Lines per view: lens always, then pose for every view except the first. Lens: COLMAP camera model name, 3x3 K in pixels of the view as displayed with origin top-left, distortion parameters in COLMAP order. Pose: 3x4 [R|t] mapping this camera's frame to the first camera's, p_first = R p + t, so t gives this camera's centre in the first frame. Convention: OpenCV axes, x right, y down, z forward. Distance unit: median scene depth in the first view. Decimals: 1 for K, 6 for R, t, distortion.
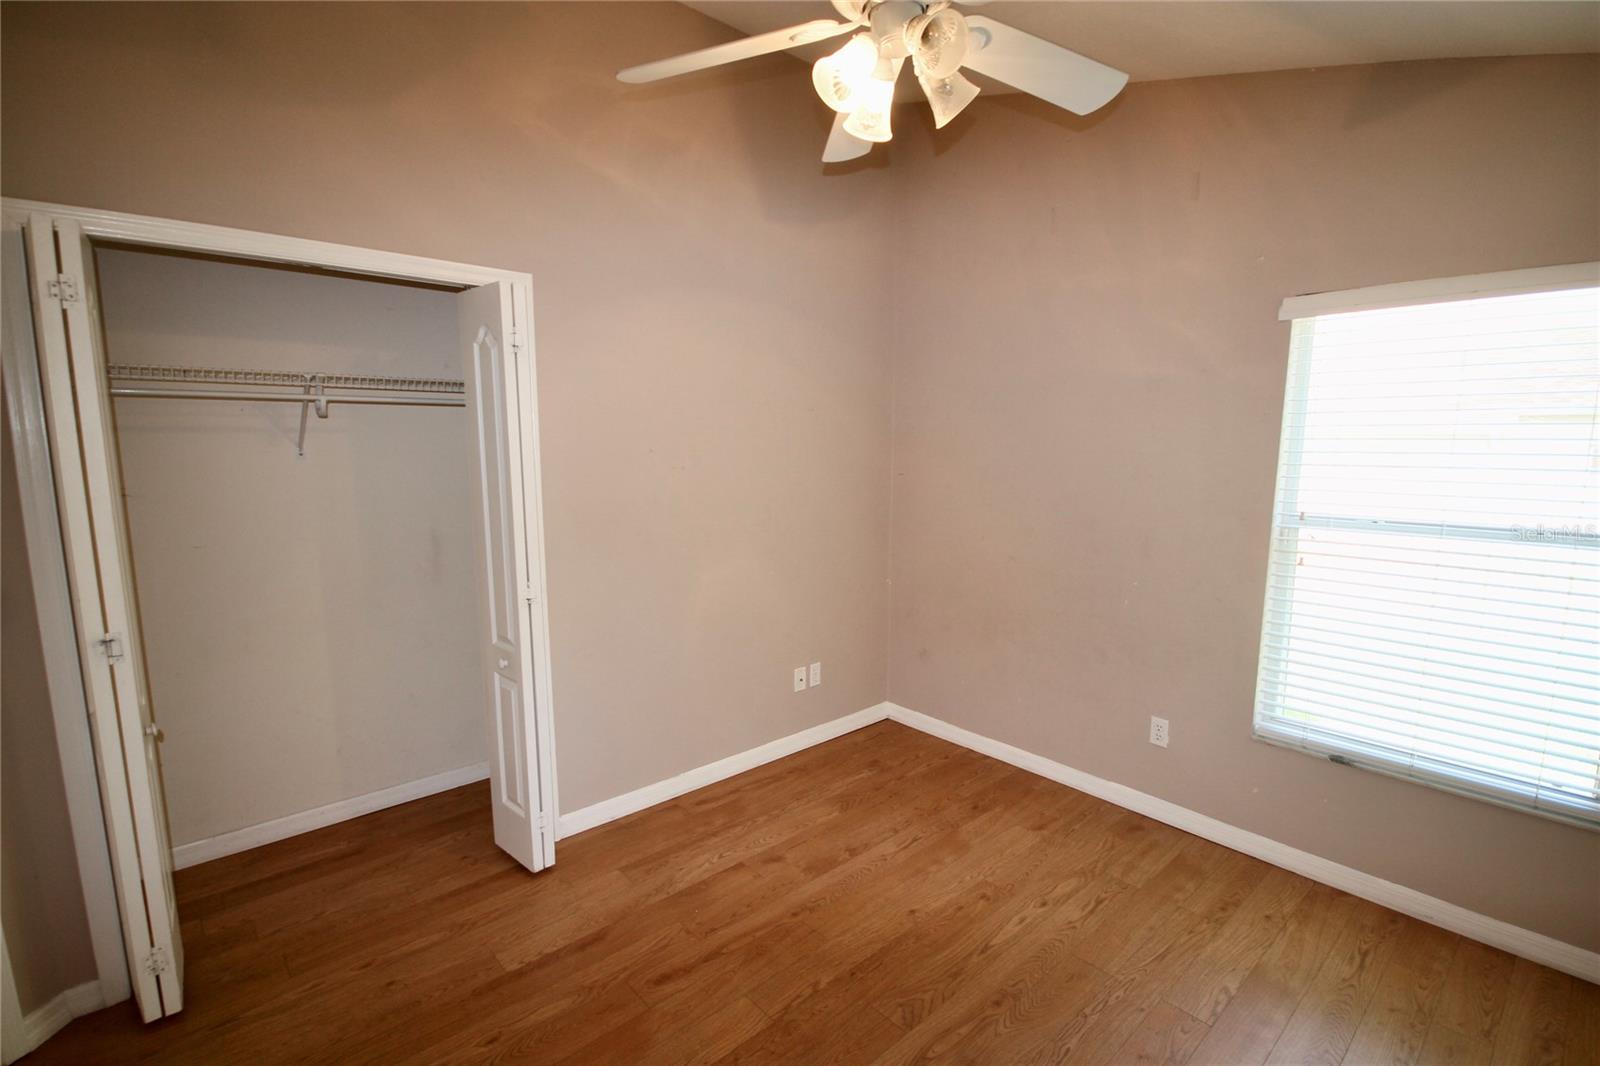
lens RADIAL K [[738.4, 0, 808.9], [0, 738.4, 559.2], [0, 0, 1]] dist [0.013835, -0.012490]
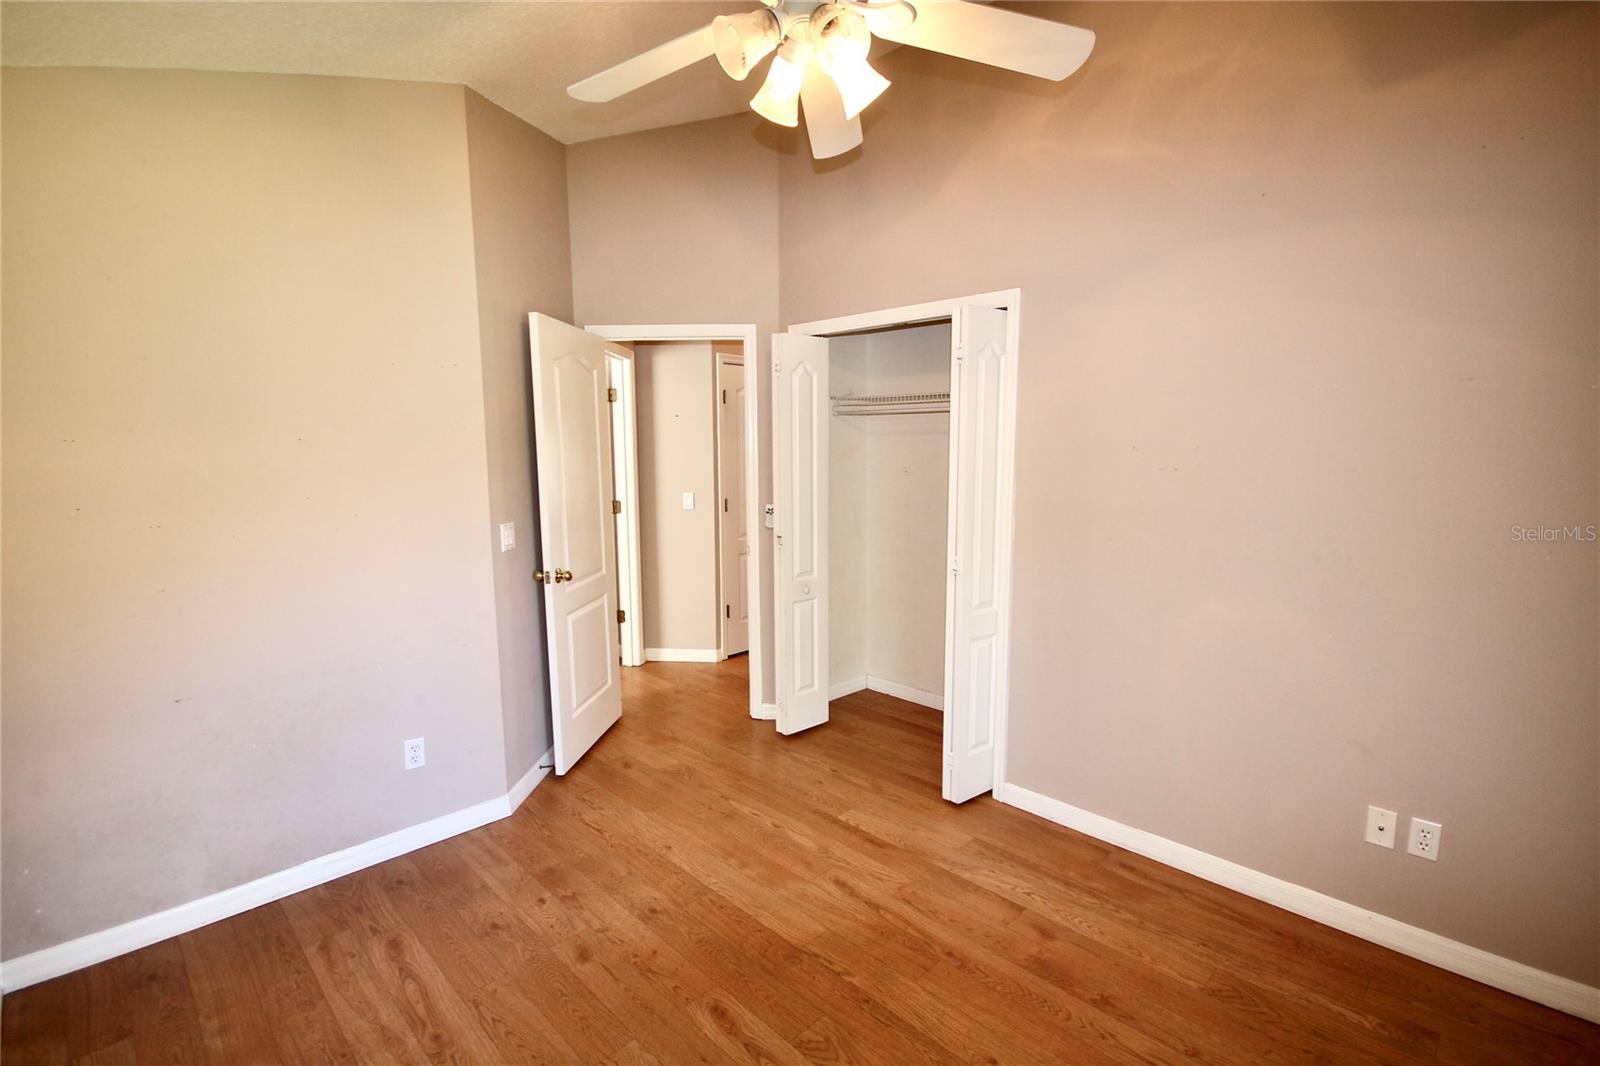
lens RADIAL K [[738.4, 0, 801.1], [0, 738.4, 542.6], [0, 0, 1]] dist [0.013835, -0.012490]
pose [[0.037218, 0.126737, -0.991238, 0.709333], [-0.155234, 0.980617, 0.119551, -0.083867], [0.987176, 0.149425, 0.056170, 0.606076]]
